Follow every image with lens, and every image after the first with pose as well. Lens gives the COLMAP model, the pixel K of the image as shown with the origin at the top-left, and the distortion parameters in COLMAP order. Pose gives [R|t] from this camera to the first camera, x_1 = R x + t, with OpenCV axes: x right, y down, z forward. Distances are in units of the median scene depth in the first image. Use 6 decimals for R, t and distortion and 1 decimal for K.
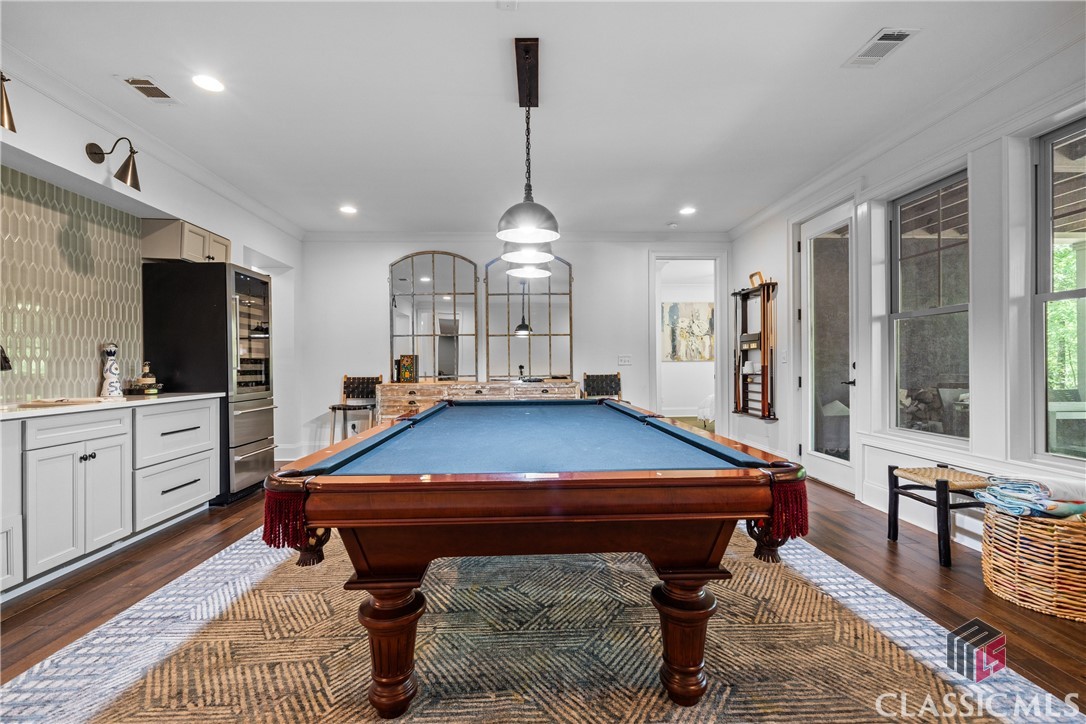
lens RADIAL K [[454.8, 0, 541.6], [0, 454.8, 363.7], [0, 0, 1]] dist [-0.002039, 0.000396]
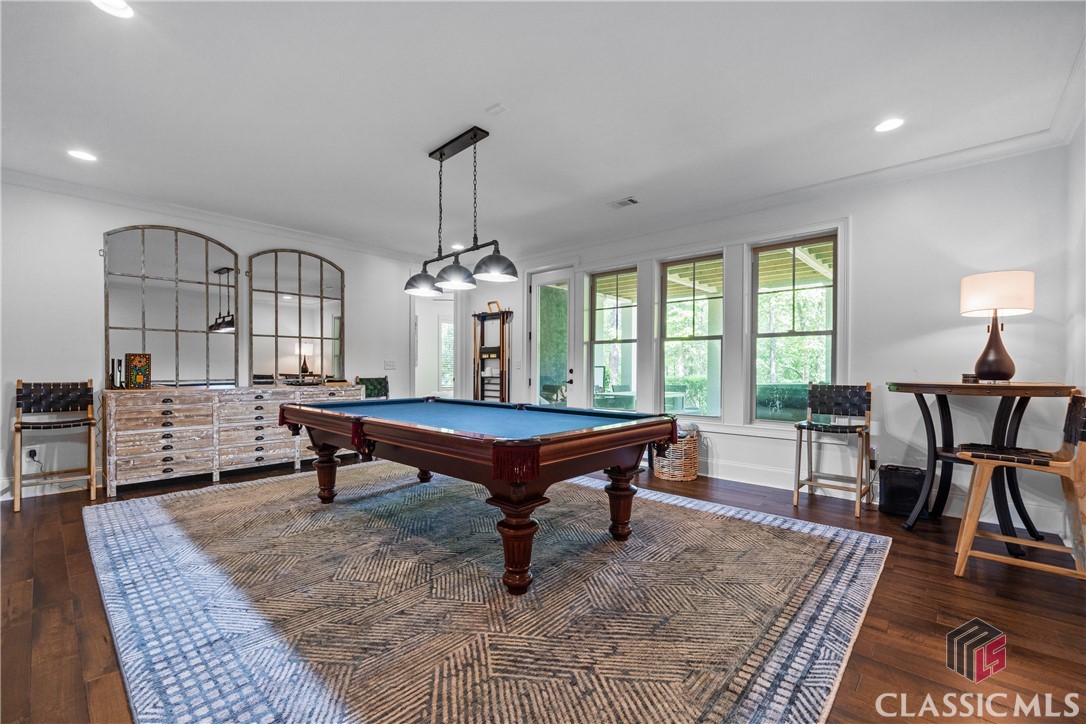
lens RADIAL K [[454.8, 0, 531.6], [0, 454.8, 367.4], [0, 0, 1]] dist [-0.002039, 0.000396]
pose [[0.711087, 0.013298, 0.702978, -0.393270], [-0.010097, 0.999911, -0.008701, 0.005032], [-0.703031, -0.000911, 0.711158, -0.035344]]
